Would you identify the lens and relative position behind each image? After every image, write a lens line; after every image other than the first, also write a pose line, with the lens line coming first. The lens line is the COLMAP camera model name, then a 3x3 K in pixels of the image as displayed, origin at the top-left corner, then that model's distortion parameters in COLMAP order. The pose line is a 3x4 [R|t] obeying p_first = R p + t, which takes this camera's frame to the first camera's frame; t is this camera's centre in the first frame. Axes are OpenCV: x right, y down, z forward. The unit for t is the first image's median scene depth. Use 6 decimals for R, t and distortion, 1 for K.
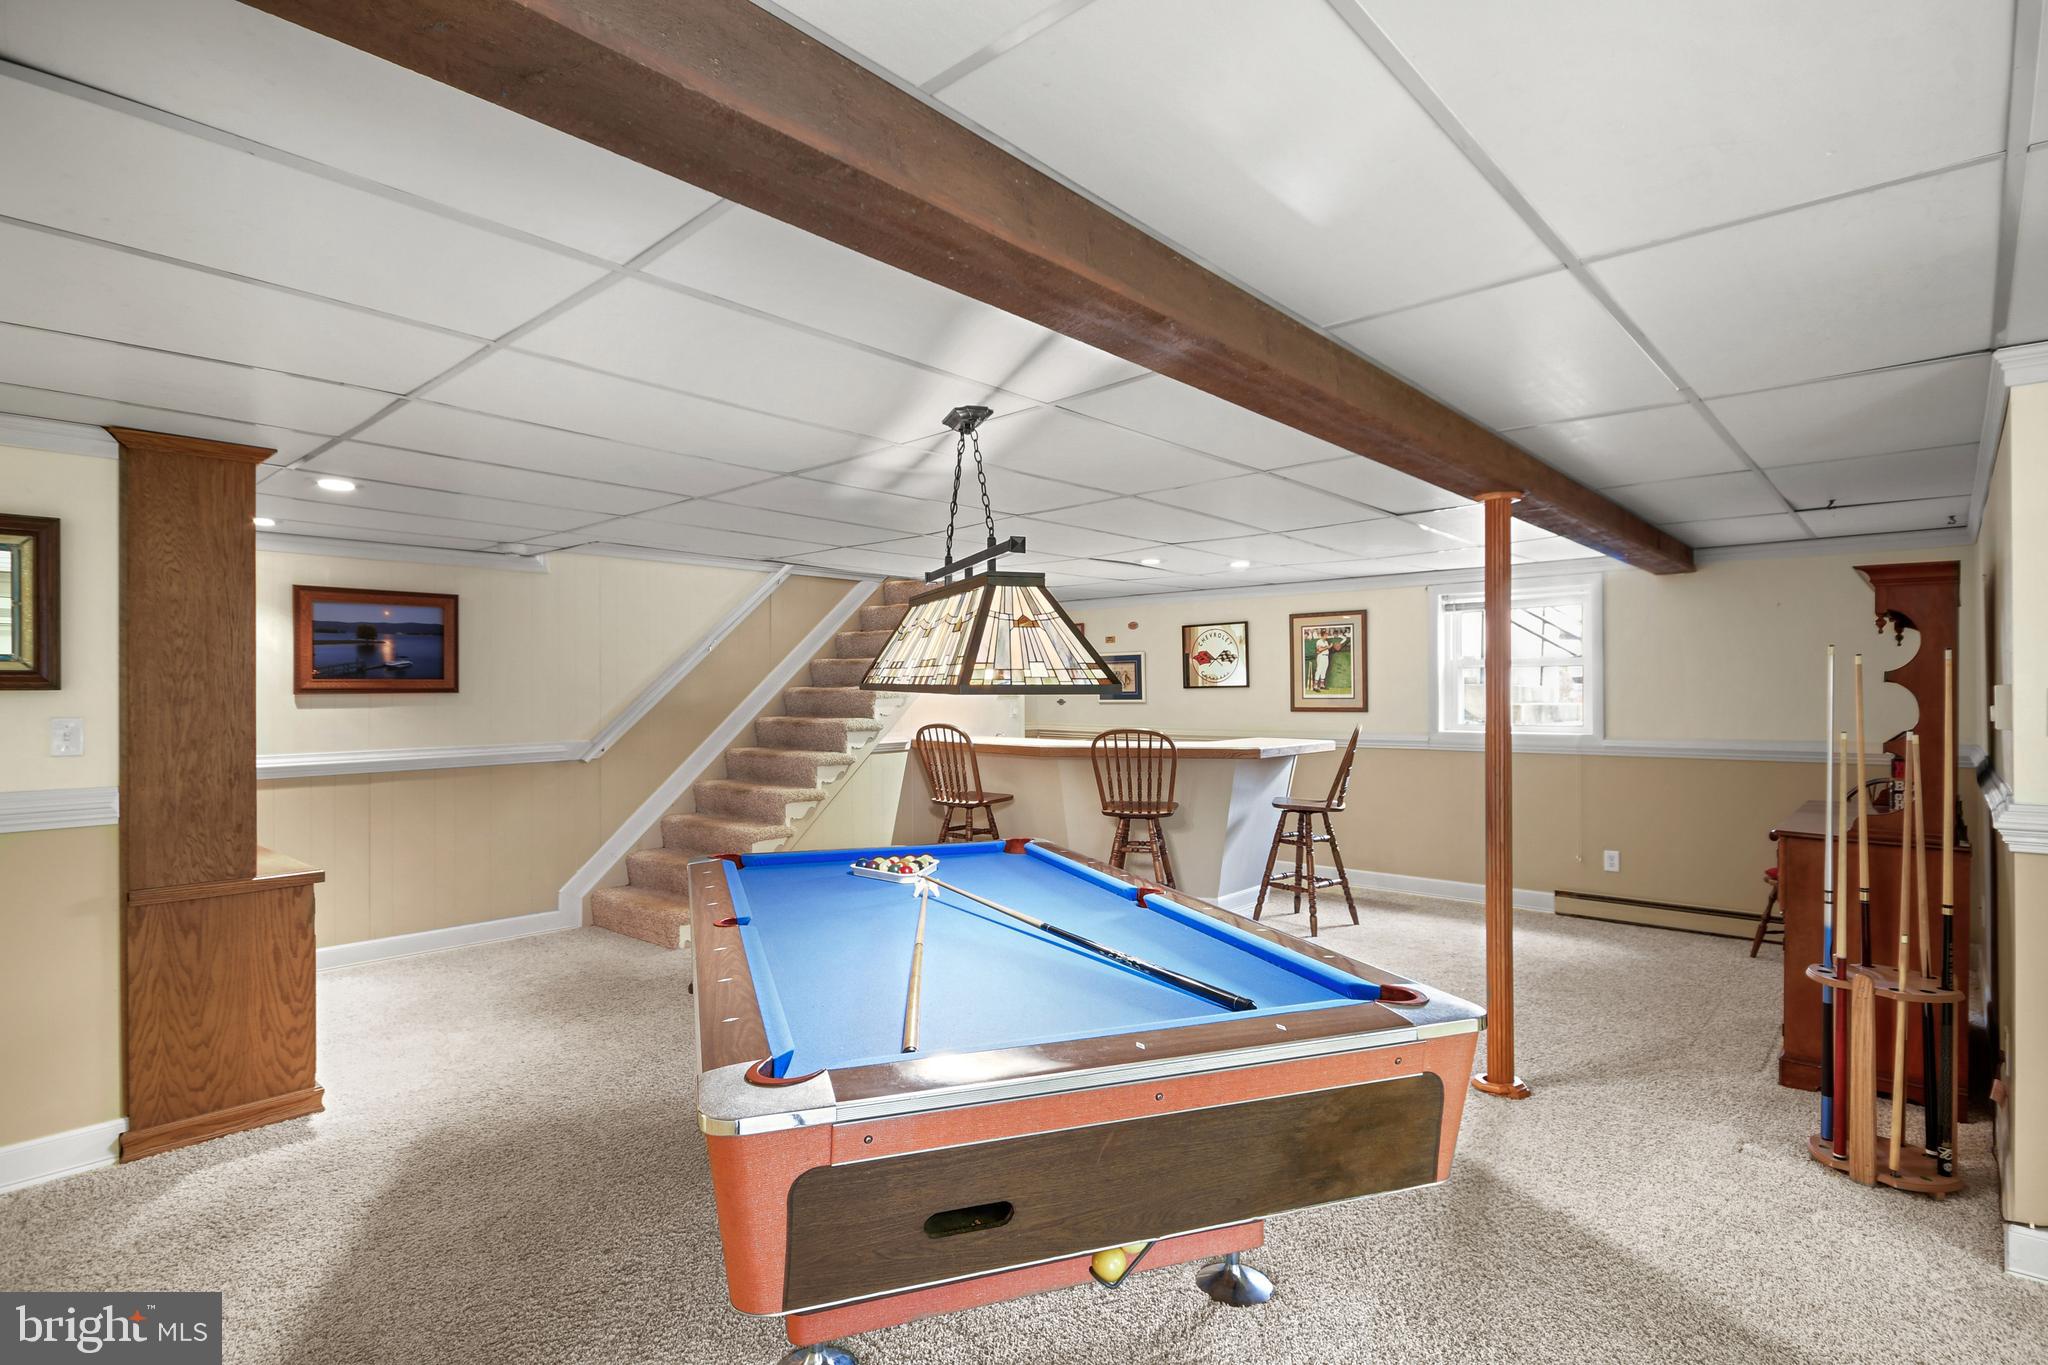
lens RADIAL K [[1013.3, 0, 1024.0], [0, 1013.3, 682.5], [0, 0, 1]] dist [0.003415, 0.000484]
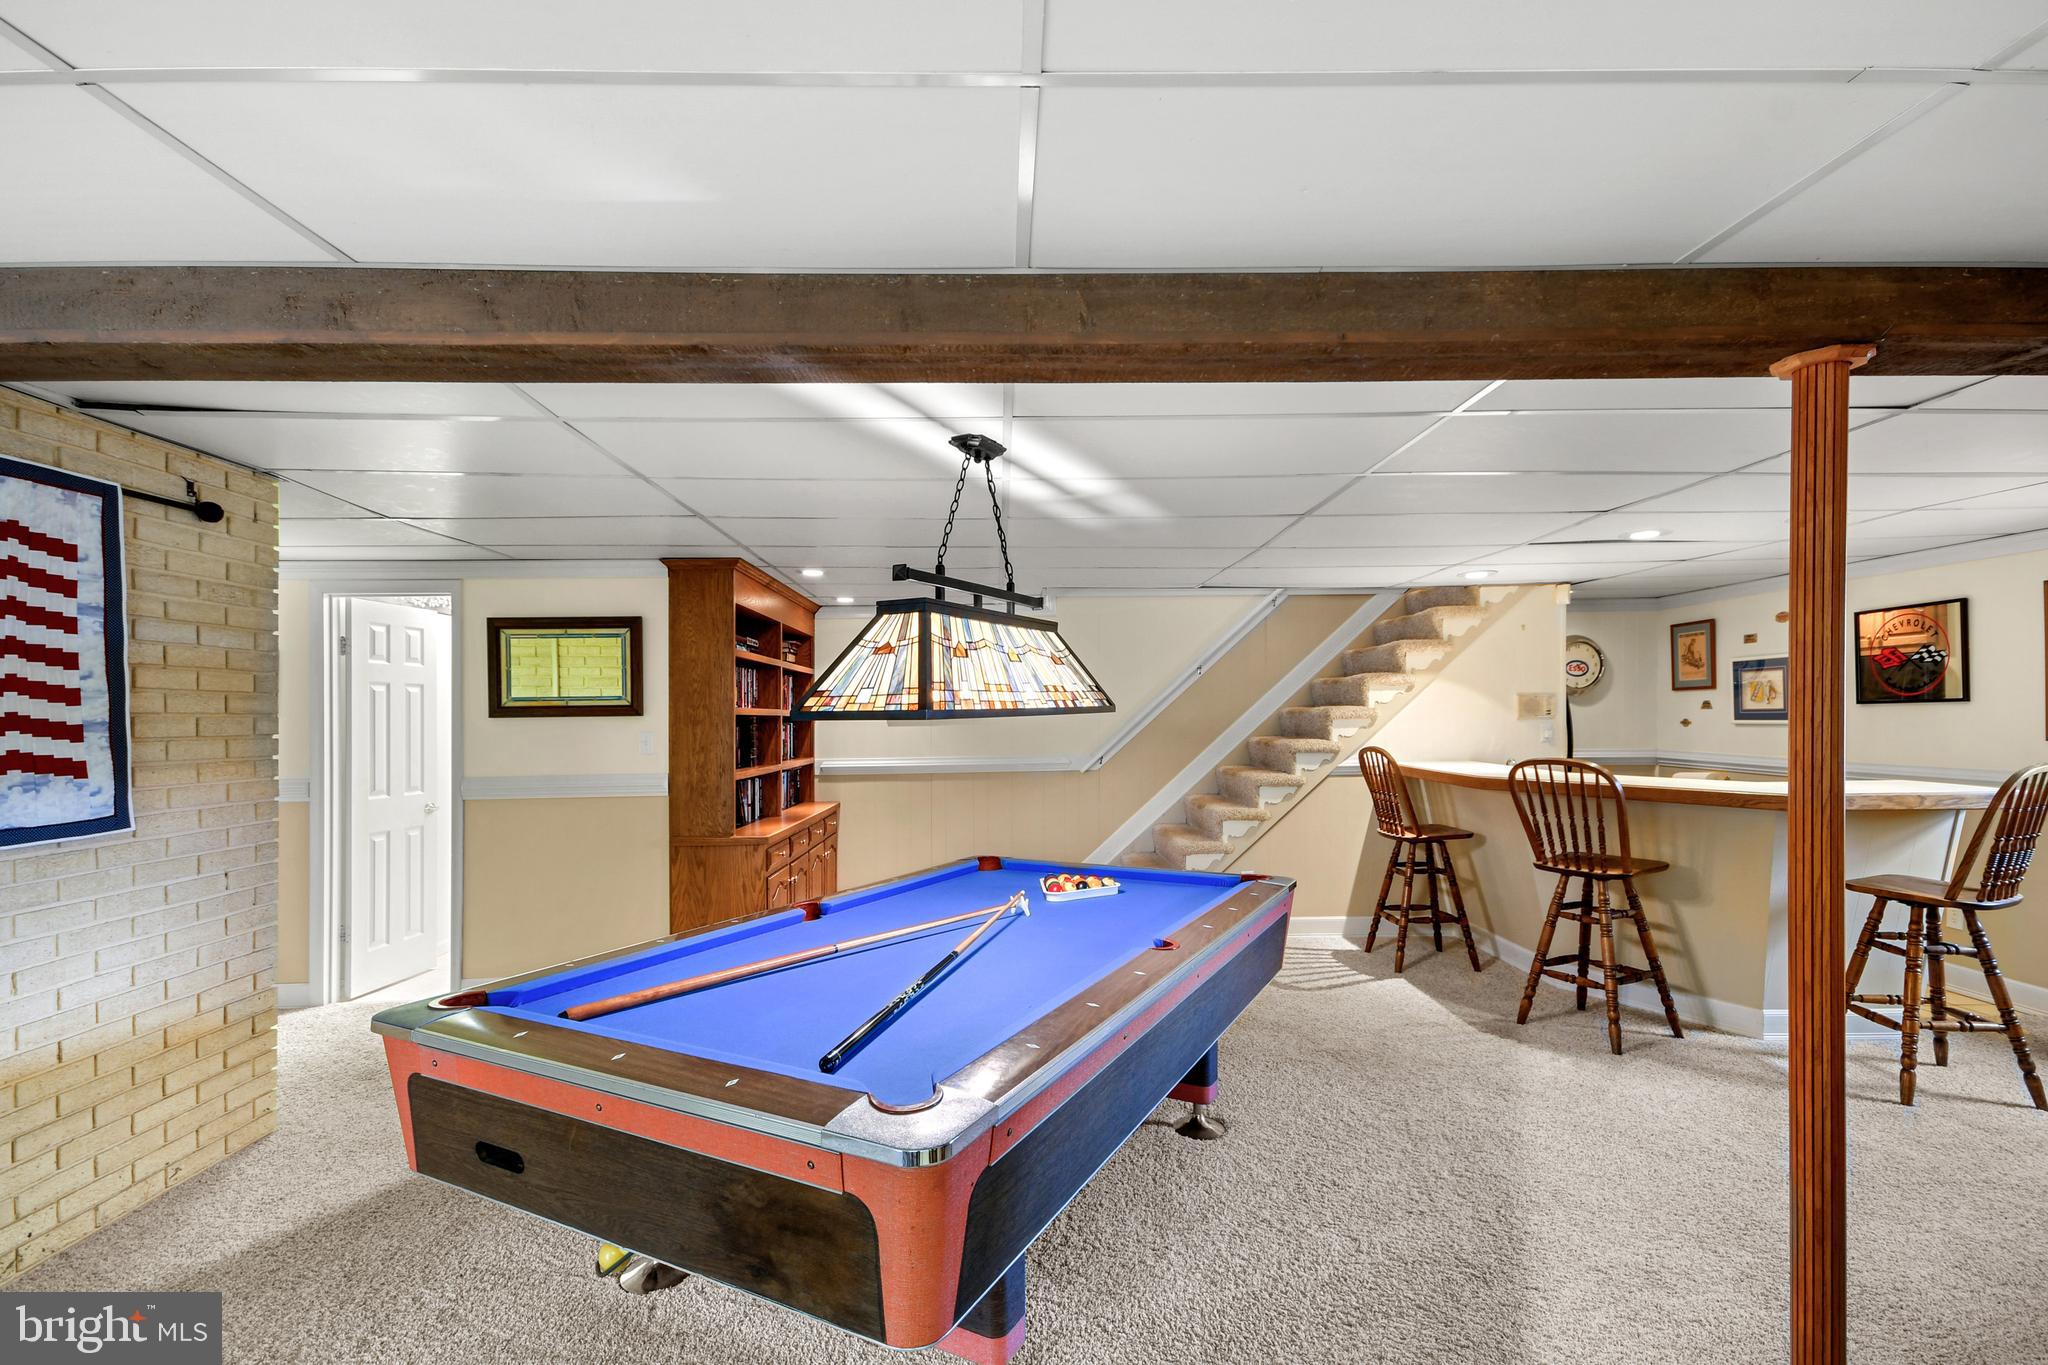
lens RADIAL K [[947.6, 0, 1019.6], [0, 947.6, 709.1], [0, 0, 1]] dist [0.023731, -0.000130]
pose [[0.677599, -0.007461, -0.735394, 0.342204], [0.013664, 0.999904, 0.002446, 0.000283], [0.735305, -0.011706, 0.677635, 0.193818]]
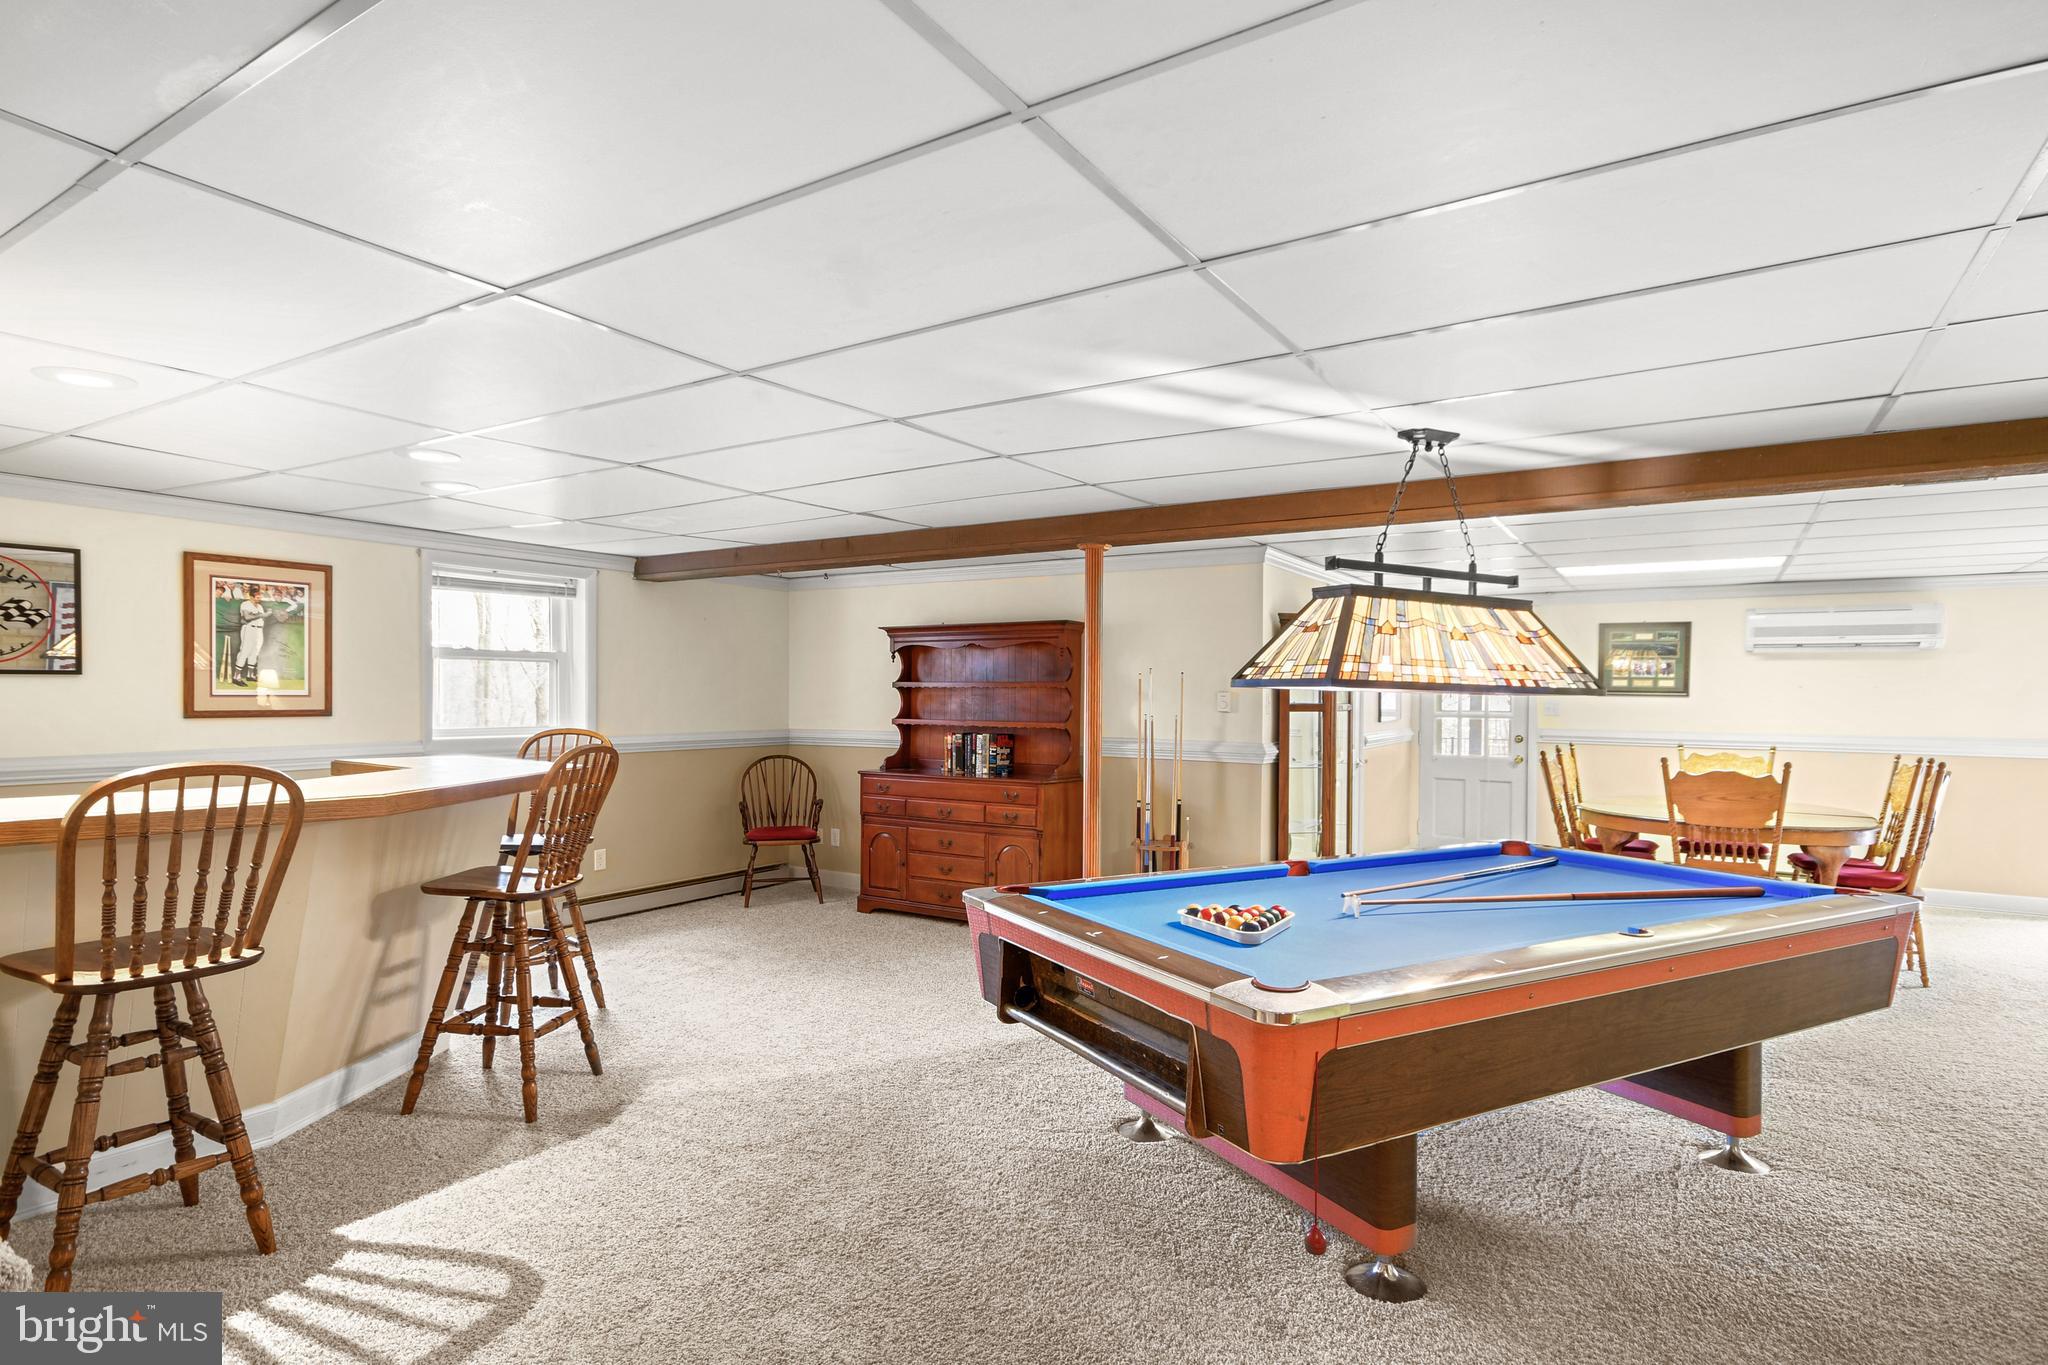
lens RADIAL K [[1061.3, 0, 1024.0], [0, 1061.3, 682.5], [0, 0, 1]] dist [-0.000685, -0.000248]
pose [[-0.164180, 0.009872, 0.986381, -0.385881], [-0.017956, 0.999754, -0.012995, 0.008189], [-0.986267, -0.019845, -0.163962, 0.685327]]
